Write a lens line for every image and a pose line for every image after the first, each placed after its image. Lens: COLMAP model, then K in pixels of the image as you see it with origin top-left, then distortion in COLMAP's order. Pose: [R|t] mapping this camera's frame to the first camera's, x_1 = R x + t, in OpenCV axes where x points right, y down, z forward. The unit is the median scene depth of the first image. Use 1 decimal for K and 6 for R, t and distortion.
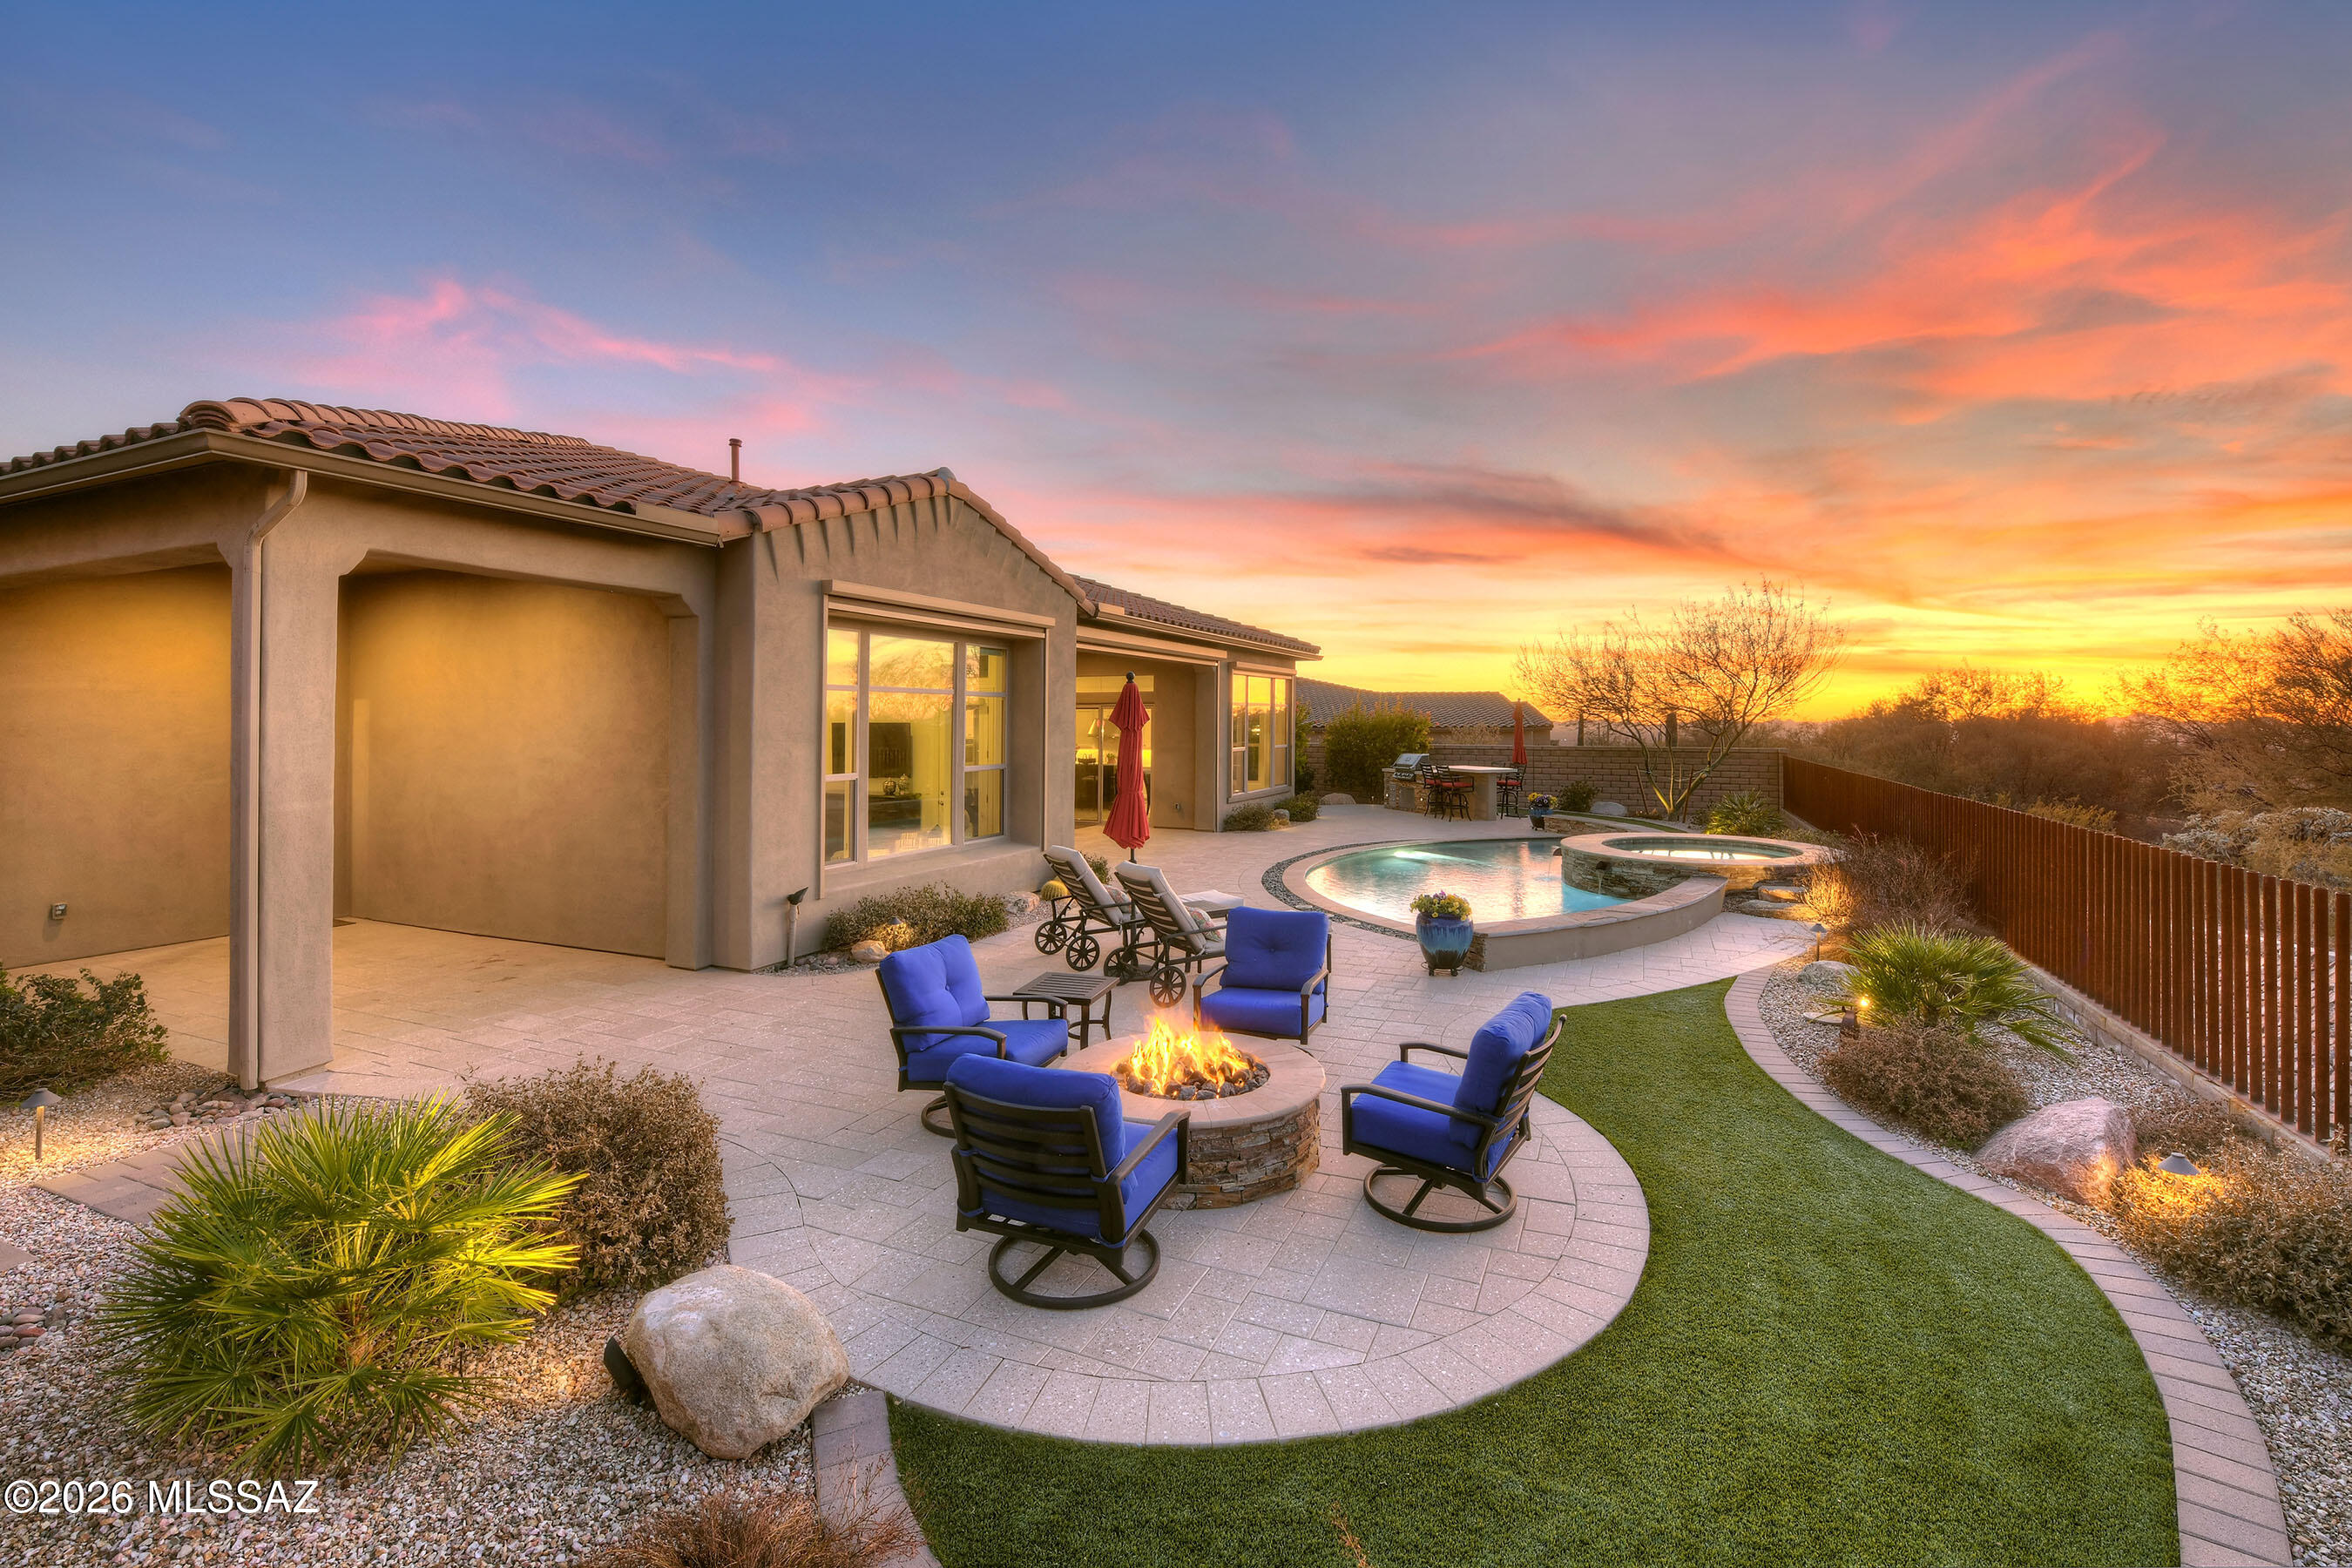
lens RADIAL K [[883.1, 0, 1318.7], [0, 883.1, 725.3], [0, 0, 1]] dist [-0.007594, -0.000292]
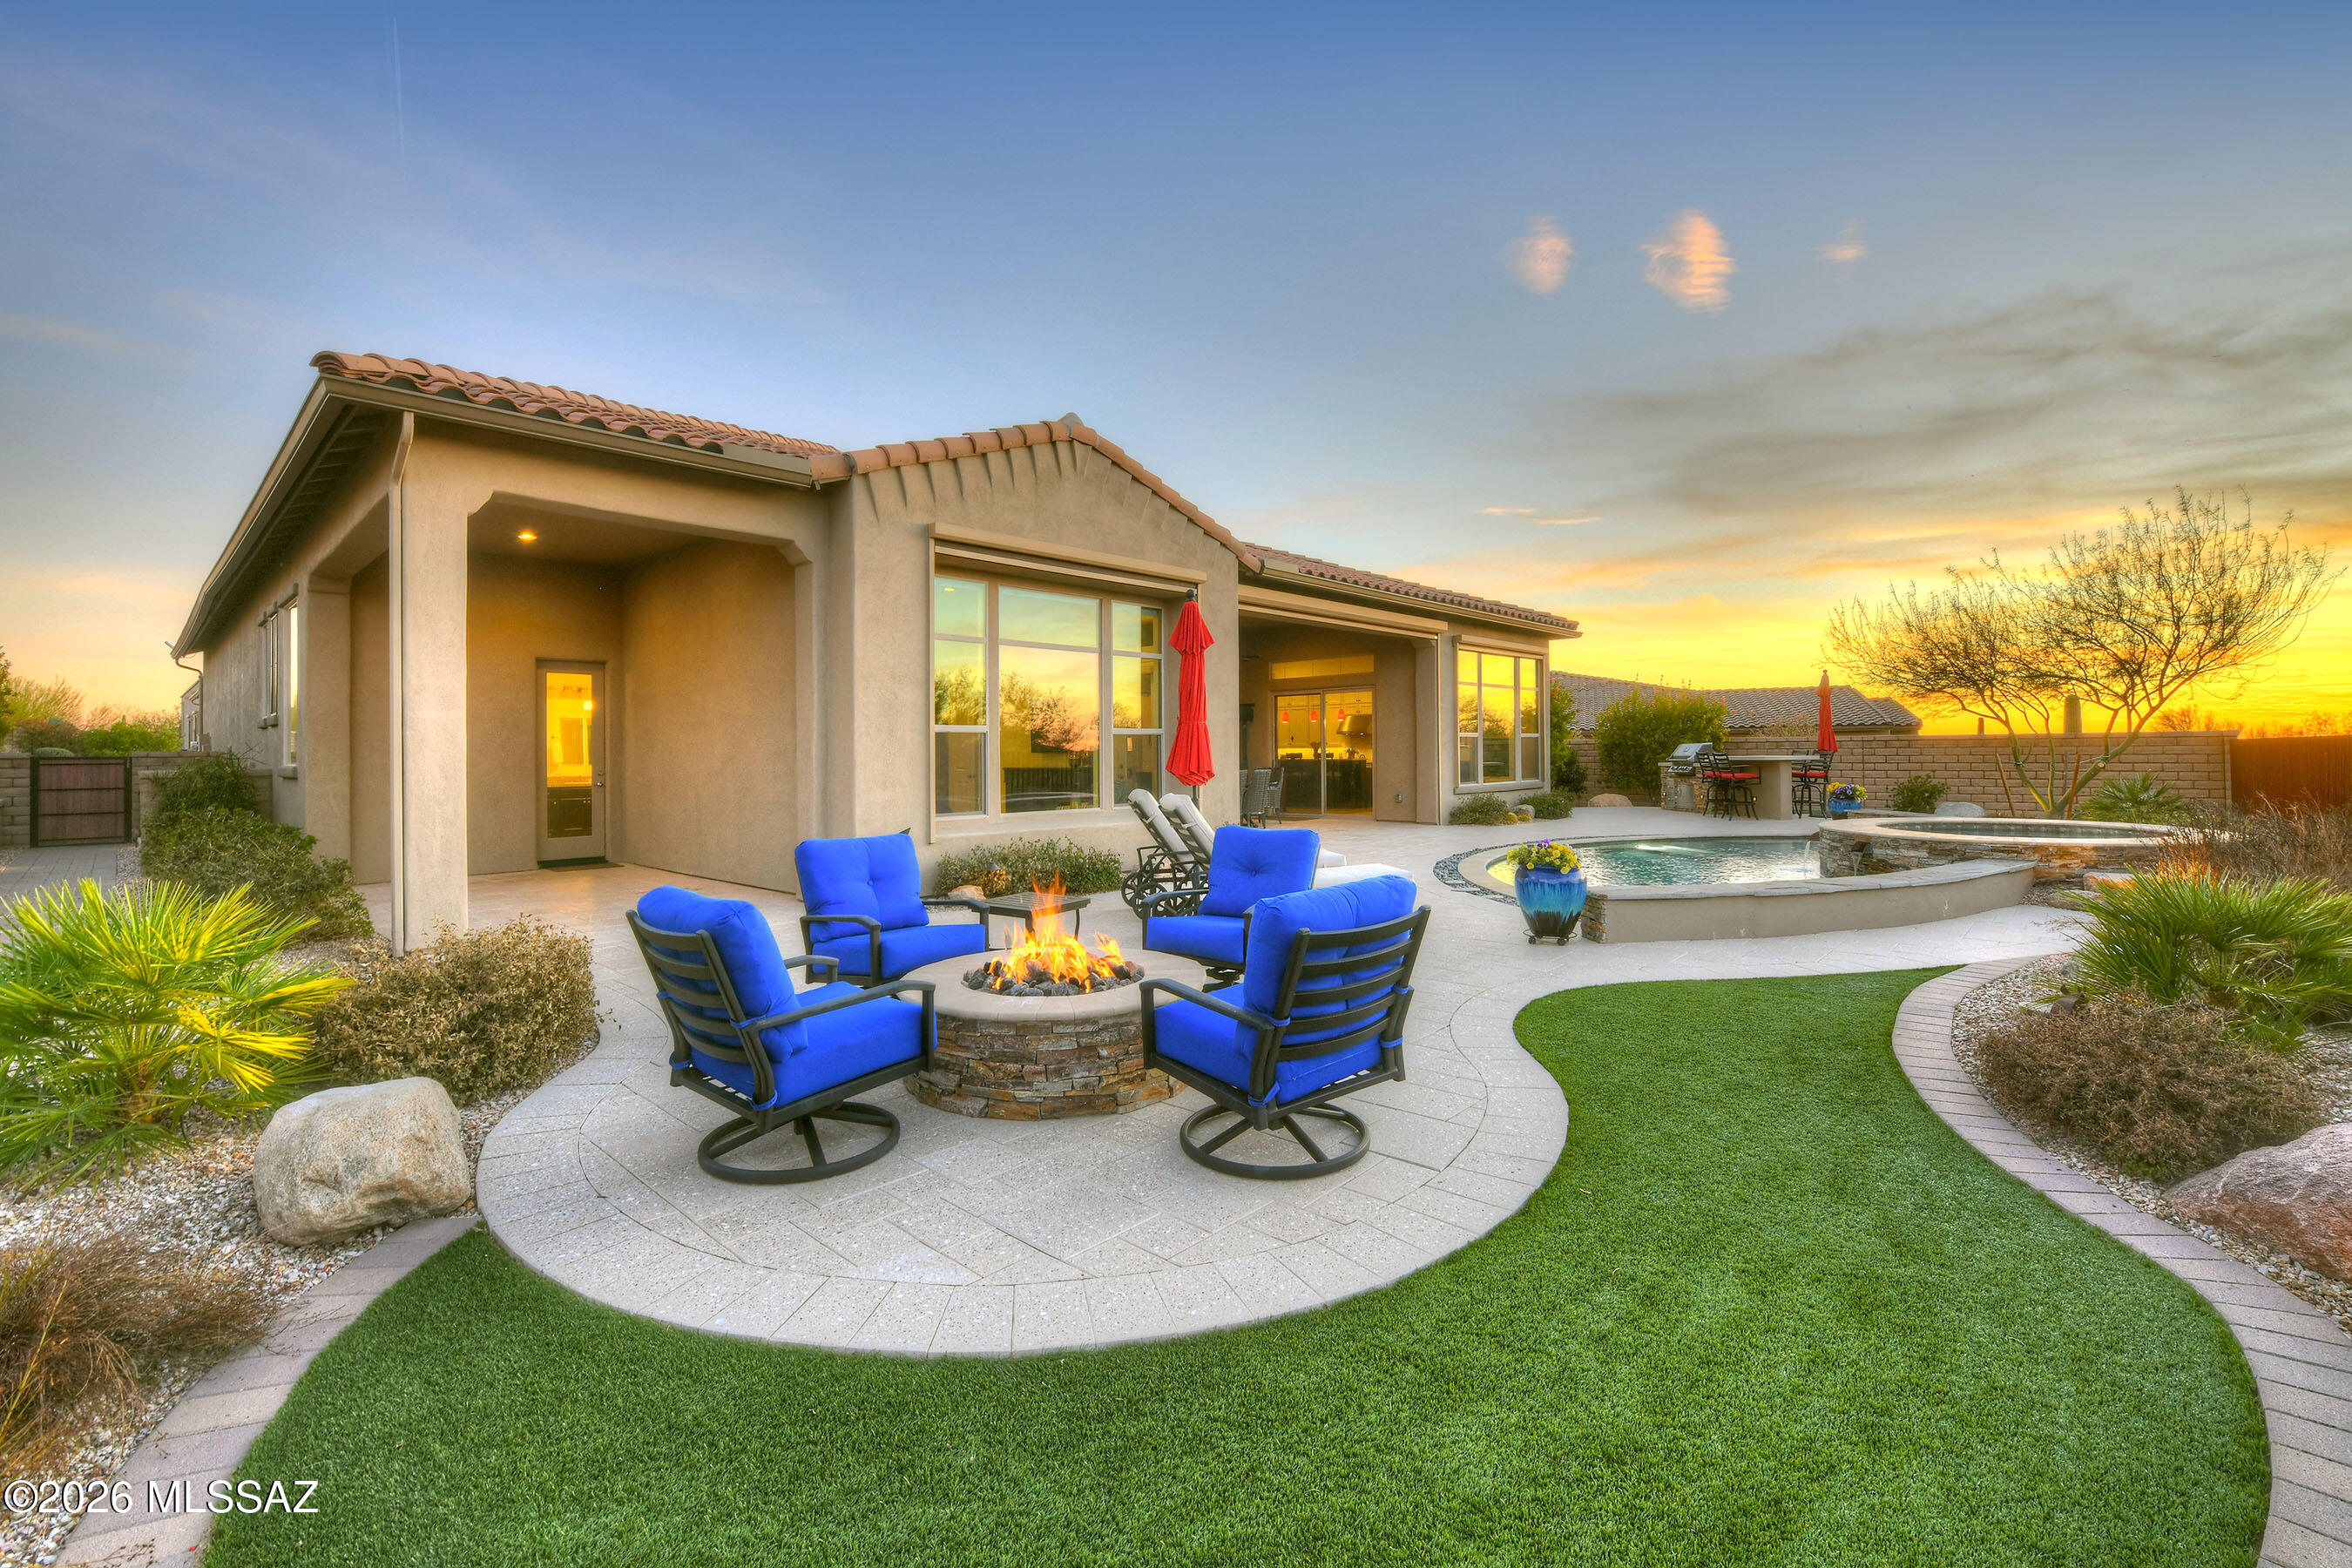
lens RADIAL K [[950.2, 0, 1353.4], [0, 950.2, 754.0], [0, 0, 1]] dist [-0.009821, -0.000017]
pose [[0.953081, -0.011237, -0.302506, 0.230934], [0.013954, 0.999879, 0.006823, 0.100947], [0.302393, -0.010724, 0.953123, 0.125504]]
